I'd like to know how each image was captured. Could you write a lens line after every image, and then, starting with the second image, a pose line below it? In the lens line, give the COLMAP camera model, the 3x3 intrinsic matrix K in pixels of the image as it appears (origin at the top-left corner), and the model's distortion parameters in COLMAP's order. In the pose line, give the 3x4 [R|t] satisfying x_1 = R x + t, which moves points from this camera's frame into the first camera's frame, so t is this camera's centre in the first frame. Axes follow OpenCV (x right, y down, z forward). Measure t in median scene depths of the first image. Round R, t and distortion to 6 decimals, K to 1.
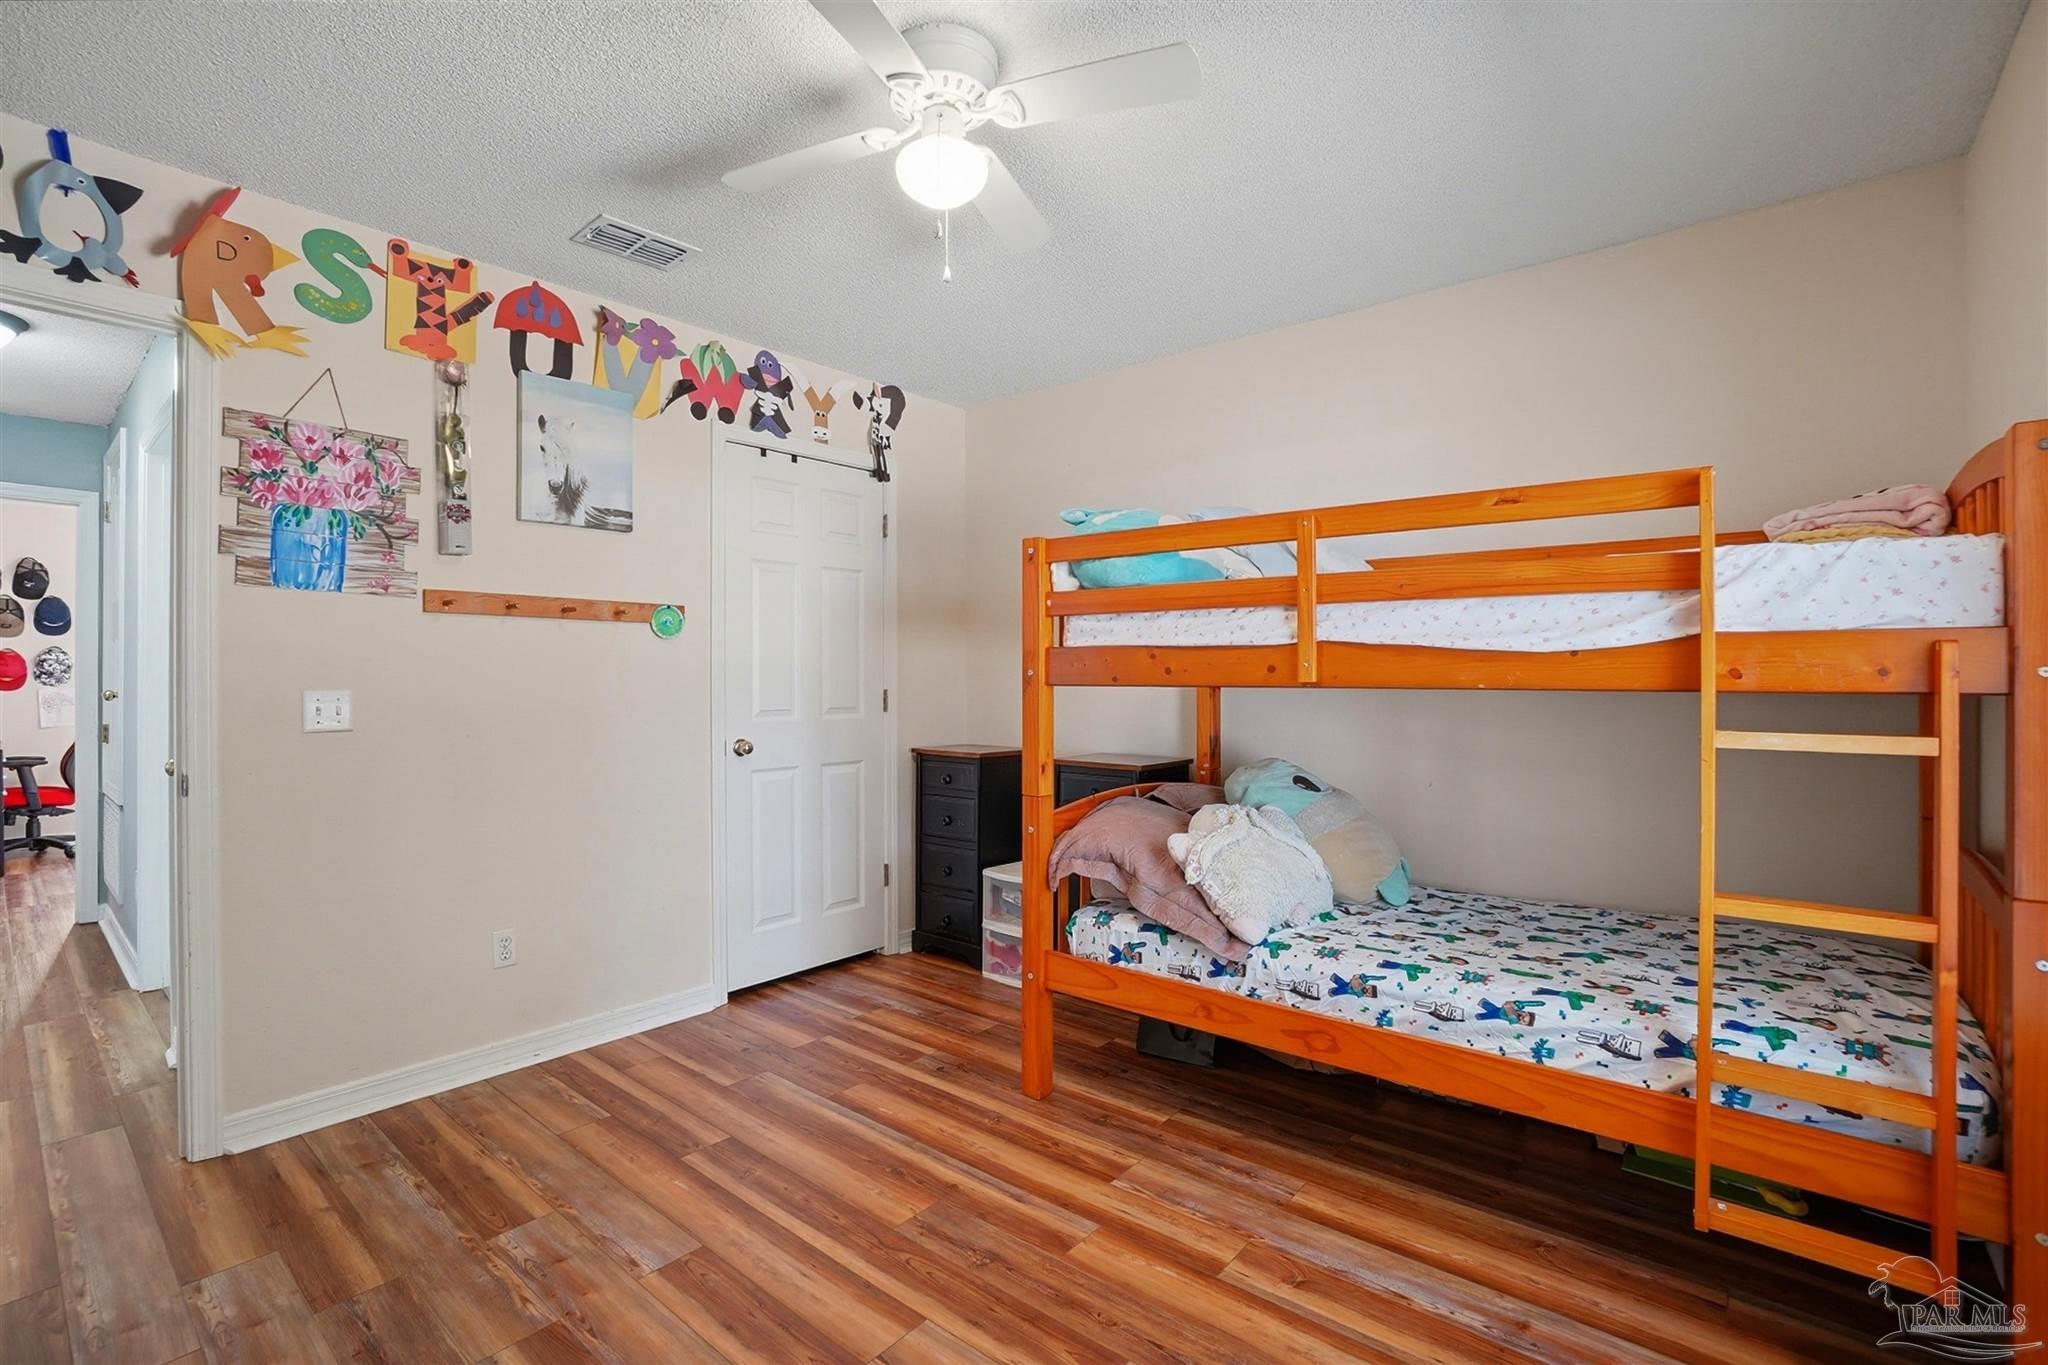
lens RADIAL K [[918.4, 0, 1024.0], [0, 918.4, 682.5], [0, 0, 1]] dist [-0.034117, 0.000088]
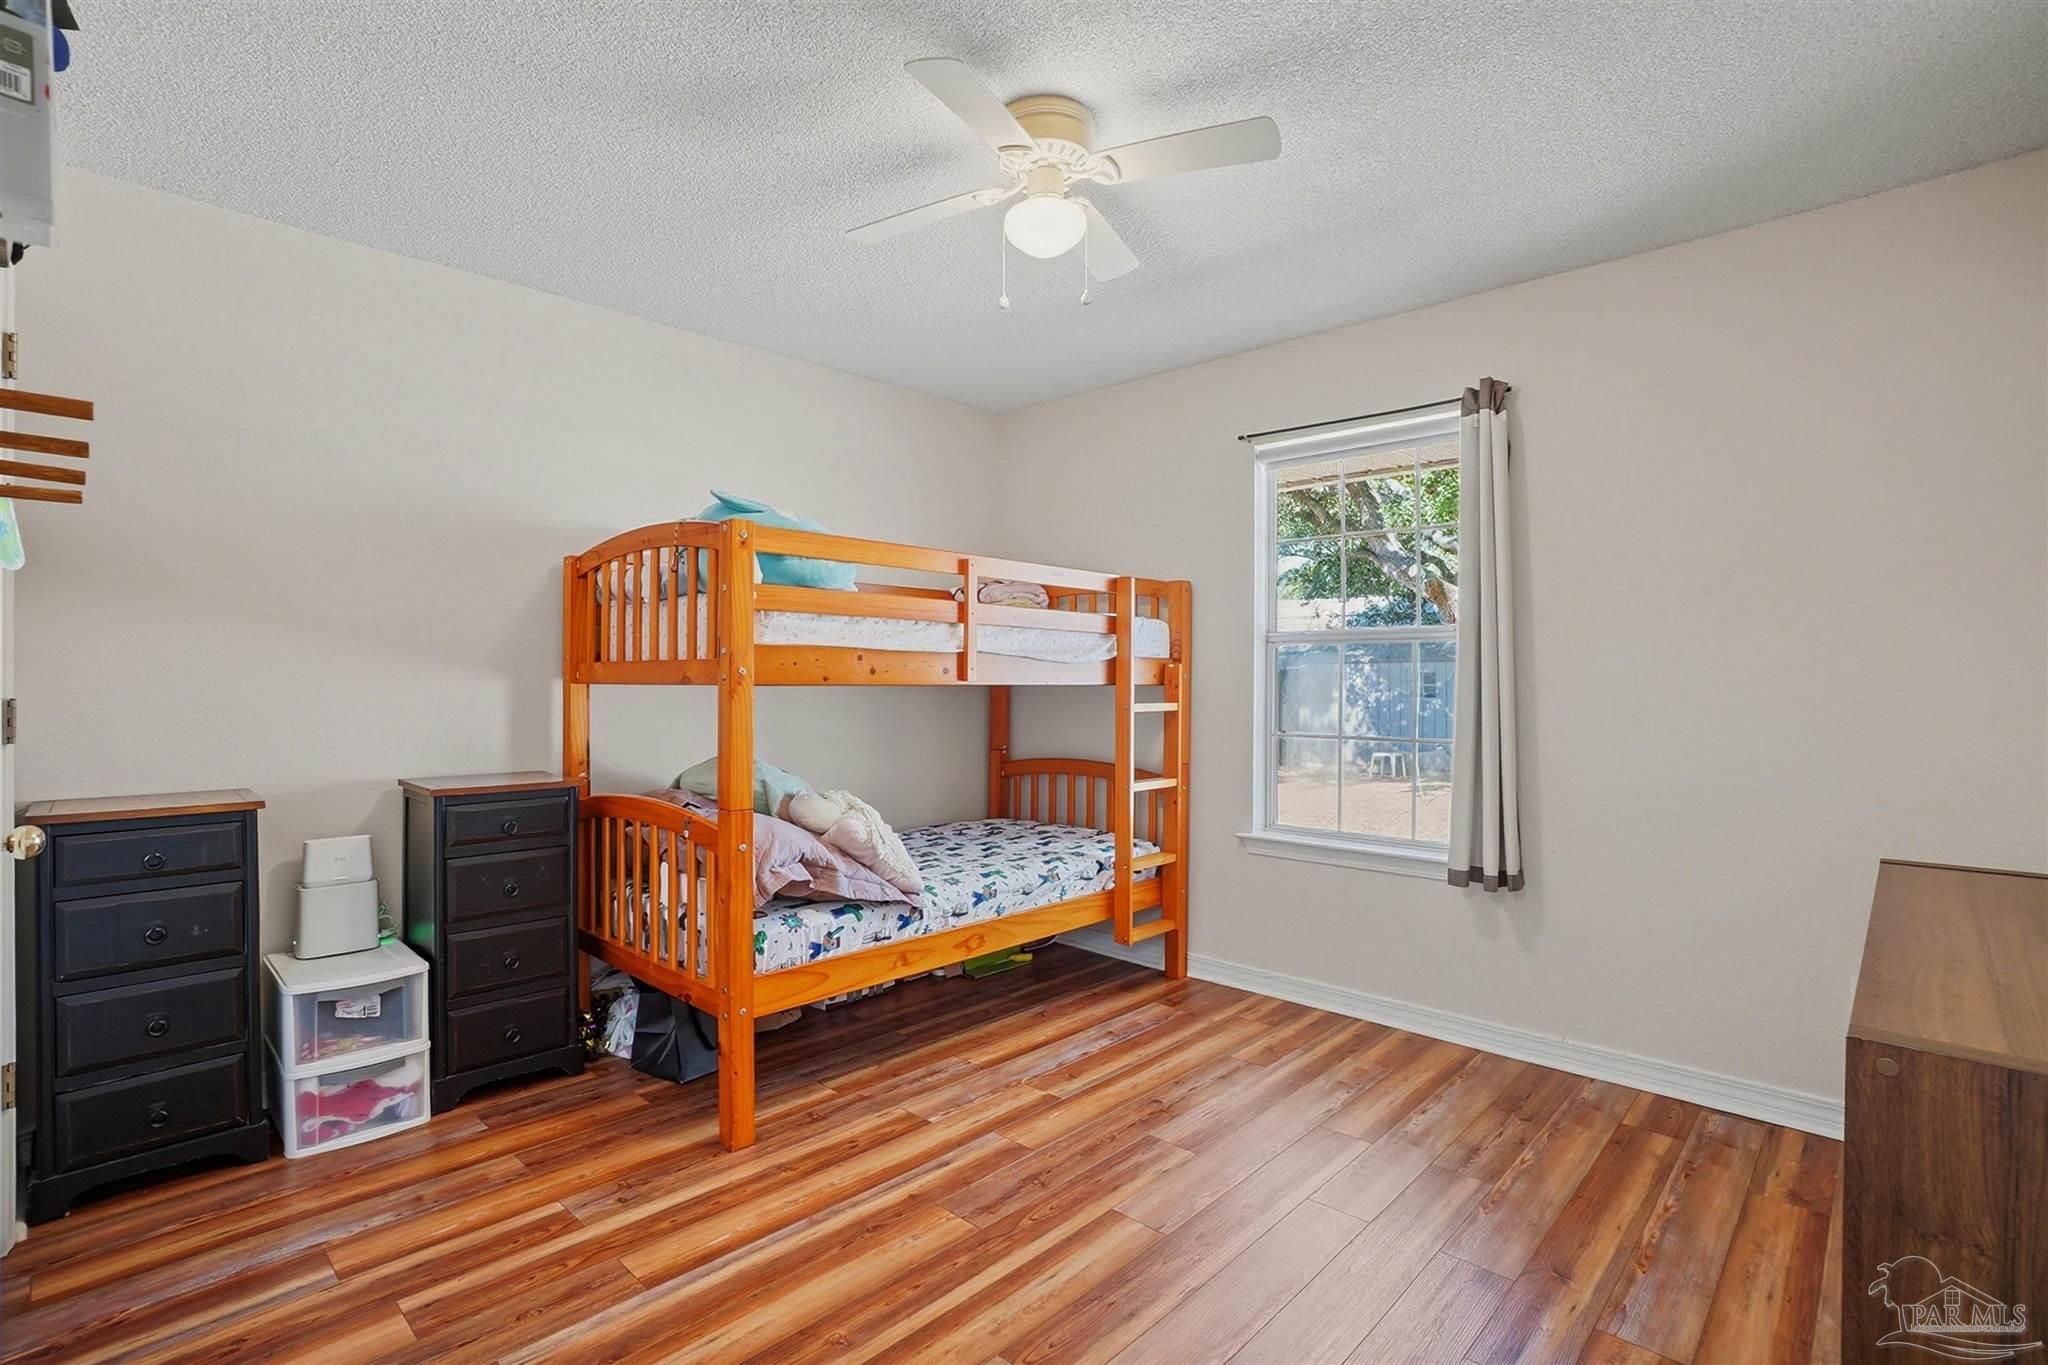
lens RADIAL K [[936.2, 0, 1024.0], [0, 936.2, 682.5], [0, 0, 1]] dist [-0.034563, 0.000740]
pose [[0.083488, -0.002430, 0.996506, -0.997485], [0.000437, 0.999997, 0.002401, -0.002092], [-0.996509, 0.000235, 0.083489, 0.748108]]
